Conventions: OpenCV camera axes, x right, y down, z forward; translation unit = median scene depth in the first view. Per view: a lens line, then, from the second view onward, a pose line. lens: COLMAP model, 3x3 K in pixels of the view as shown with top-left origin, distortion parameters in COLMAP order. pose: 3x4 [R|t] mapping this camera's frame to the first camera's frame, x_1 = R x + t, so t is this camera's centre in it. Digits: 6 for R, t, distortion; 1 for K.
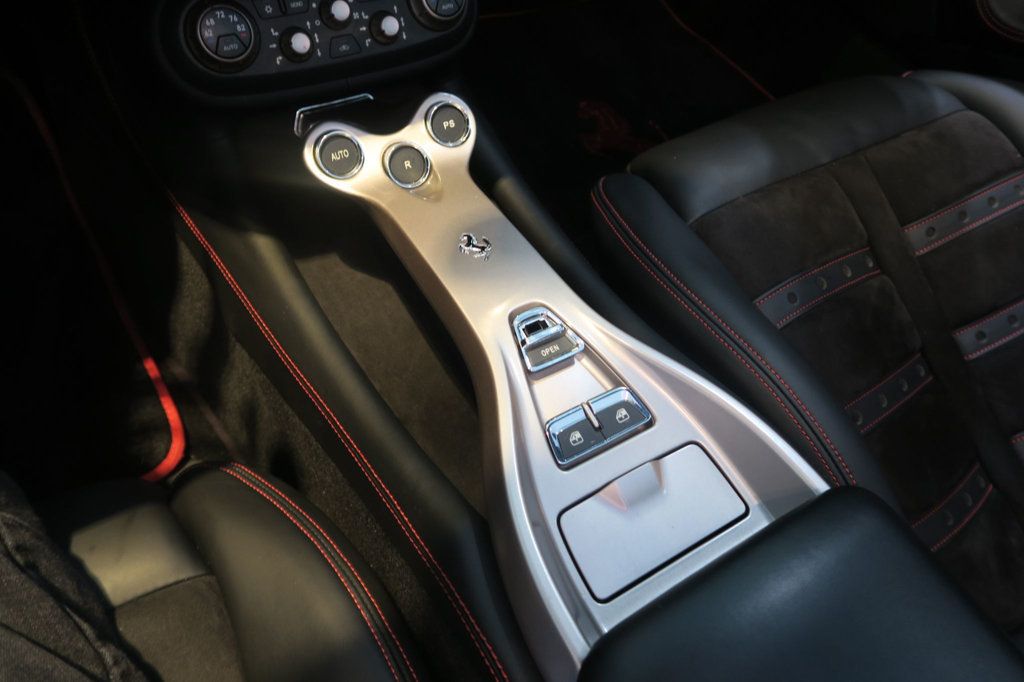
lens RADIAL K [[710.6, 0, 507.6], [0, 710.6, 340.6], [0, 0, 1]] dist [-0.019583, 0.003453]
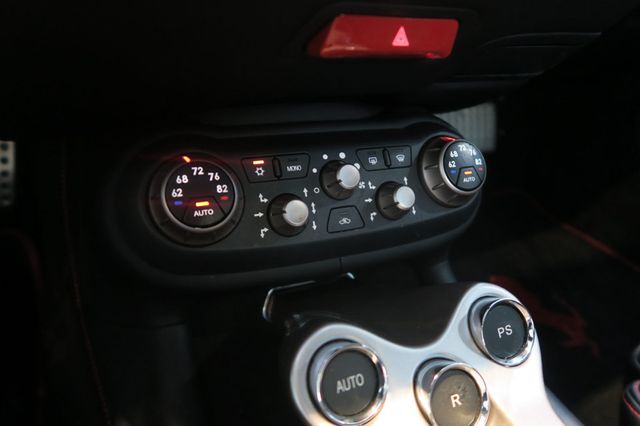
lens RADIAL K [[444.1, 0, 317.3], [0, 444.1, 212.7], [0, 0, 1]] dist [-0.019583, 0.003453]
pose [[0.993264, 0.025256, -0.113089, -0.214101], [-0.071058, 0.903672, -0.422289, -0.220123], [0.091530, 0.427481, 0.899379, 0.571239]]
